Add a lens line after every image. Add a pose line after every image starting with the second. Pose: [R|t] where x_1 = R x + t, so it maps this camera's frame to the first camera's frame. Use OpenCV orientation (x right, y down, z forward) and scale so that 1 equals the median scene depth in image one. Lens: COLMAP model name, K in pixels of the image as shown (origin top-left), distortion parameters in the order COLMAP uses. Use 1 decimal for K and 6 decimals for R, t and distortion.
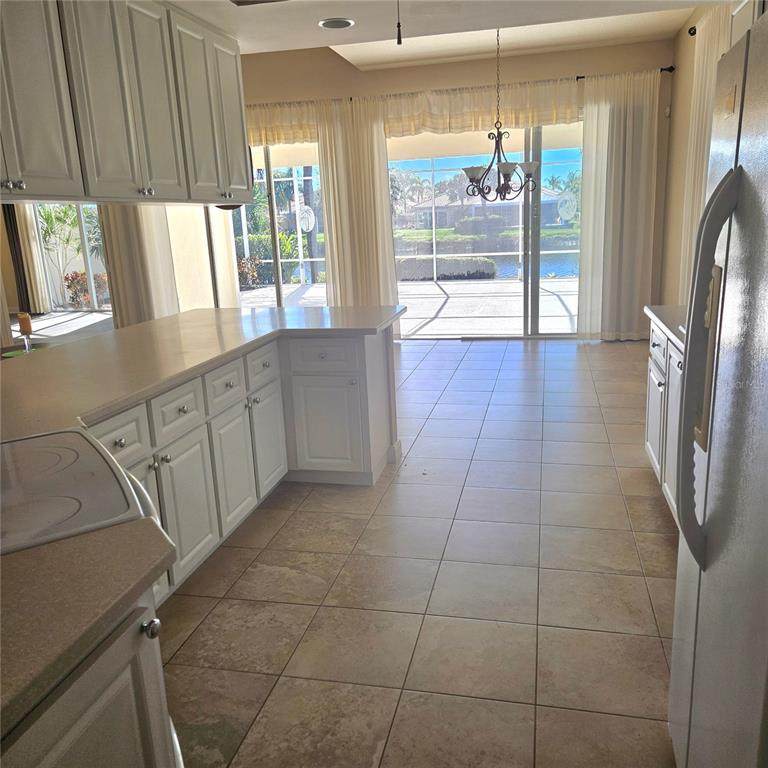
lens RADIAL K [[689.5, 0, 385.9], [0, 689.5, 372.0], [0, 0, 1]] dist [0.076065, -0.021495]
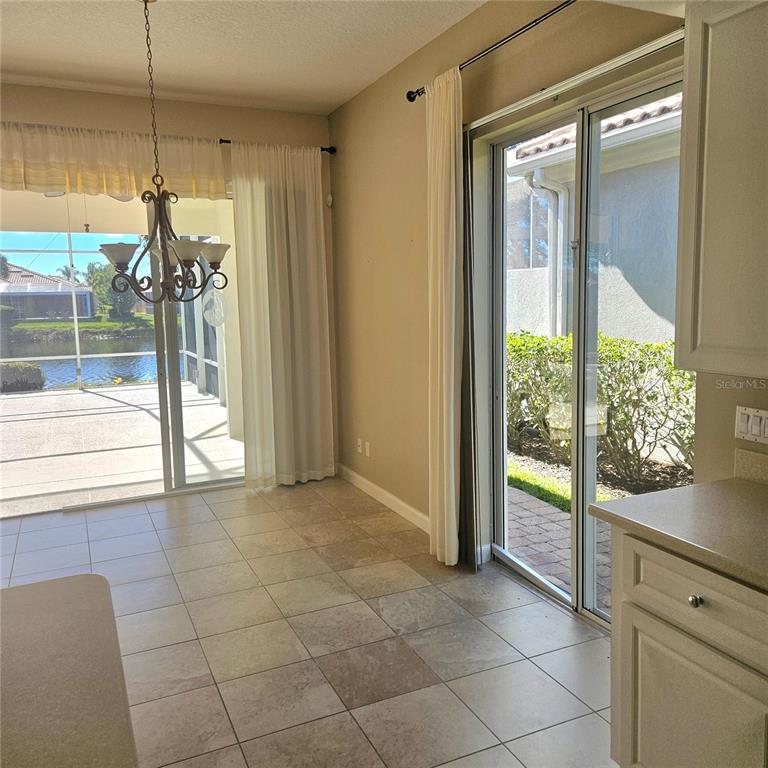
lens RADIAL K [[689.5, 0, 385.9], [0, 689.5, 372.0], [0, 0, 1]] dist [0.076065, -0.021495]
pose [[0.793102, -0.041974, 0.607640, -0.046150], [0.120680, 0.988674, -0.089219, -0.090997], [-0.597013, 0.144090, 0.789185, 0.347663]]
